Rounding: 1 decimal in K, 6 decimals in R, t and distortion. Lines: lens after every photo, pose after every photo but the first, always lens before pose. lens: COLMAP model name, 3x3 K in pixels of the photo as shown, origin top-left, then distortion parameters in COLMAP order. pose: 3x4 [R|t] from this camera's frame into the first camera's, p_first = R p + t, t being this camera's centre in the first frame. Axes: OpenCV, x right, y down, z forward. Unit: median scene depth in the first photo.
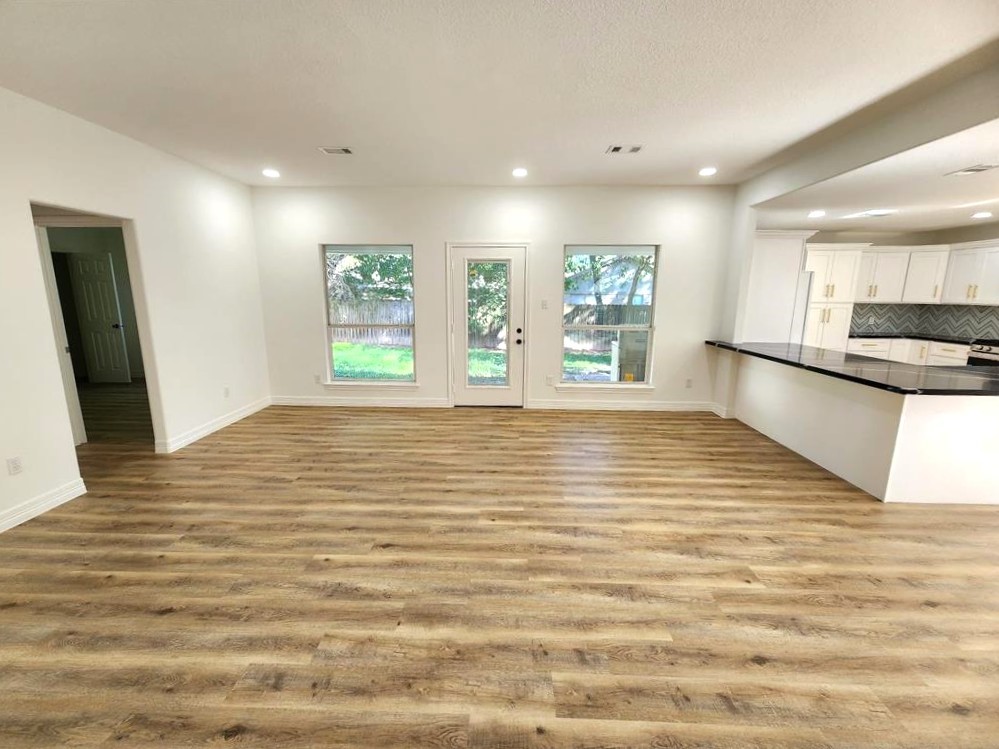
lens RADIAL K [[420.4, 0, 499.5], [0, 420.4, 374.5], [0, 0, 1]] dist [0.002627, 0.000095]
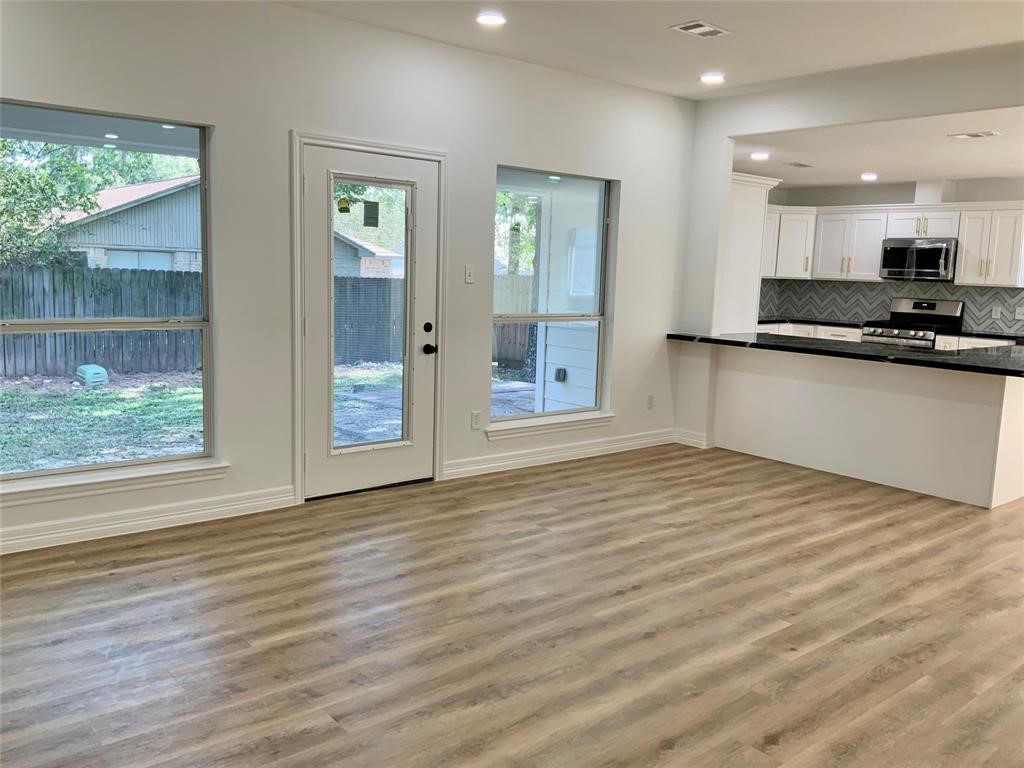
lens RADIAL K [[838.8, 0, 512.0], [0, 838.8, 384.0], [0, 0, 1]] dist [0.091934, -0.188668]
pose [[0.749836, -0.073564, 0.657521, -0.602723], [0.097994, 0.995187, -0.000411, -0.029280], [-0.654326, 0.064741, 0.753436, 0.208163]]
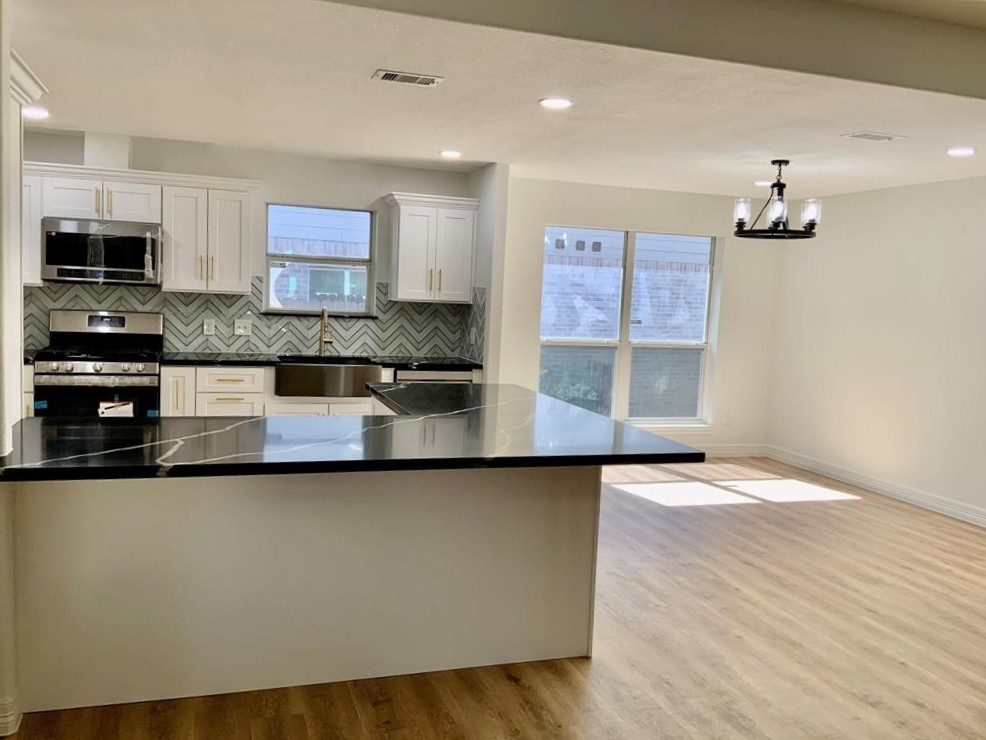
lens RADIAL K [[839.7, 0, 493.0], [0, 839.7, 370.0], [0, 0, 1]] dist [0.111057, -0.240666]
pose [[-0.349902, -0.115226, 0.929673, -0.042559], [0.129013, 0.977023, 0.169652, -0.185587], [-0.927860, 0.179301, -0.326997, 0.923131]]
